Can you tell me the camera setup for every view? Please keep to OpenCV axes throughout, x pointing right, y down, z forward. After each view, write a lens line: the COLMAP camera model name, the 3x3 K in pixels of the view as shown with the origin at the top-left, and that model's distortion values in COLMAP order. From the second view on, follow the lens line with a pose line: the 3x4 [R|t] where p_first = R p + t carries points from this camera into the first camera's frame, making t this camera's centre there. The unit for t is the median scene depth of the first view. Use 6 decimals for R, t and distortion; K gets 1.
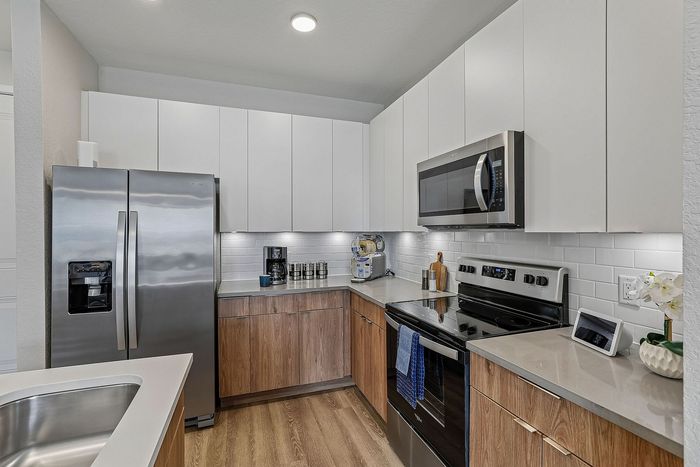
lens RADIAL K [[316.3, 0, 348.4], [0, 316.3, 233.6], [0, 0, 1]] dist [-0.017299, 0.000346]
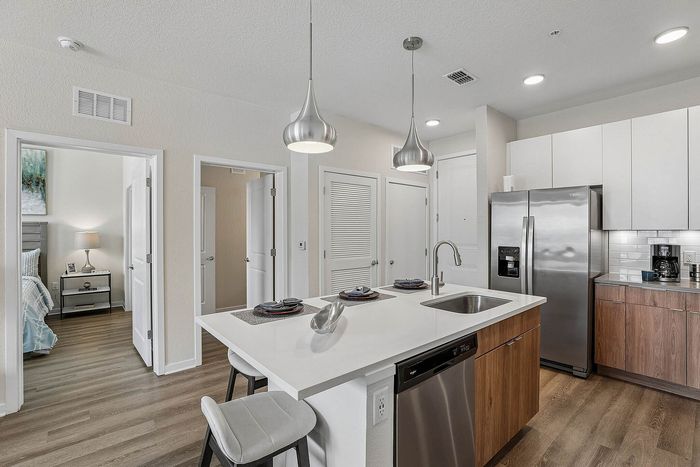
lens RADIAL K [[319.3, 0, 357.2], [0, 319.3, 231.6], [0, 0, 1]] dist [-0.015790, 0.000553]
pose [[0.373993, 0.003156, -0.927426, 0.413423], [-0.008446, 0.999964, -0.000004, 0.010777], [0.927393, 0.007835, 0.374006, -0.361790]]
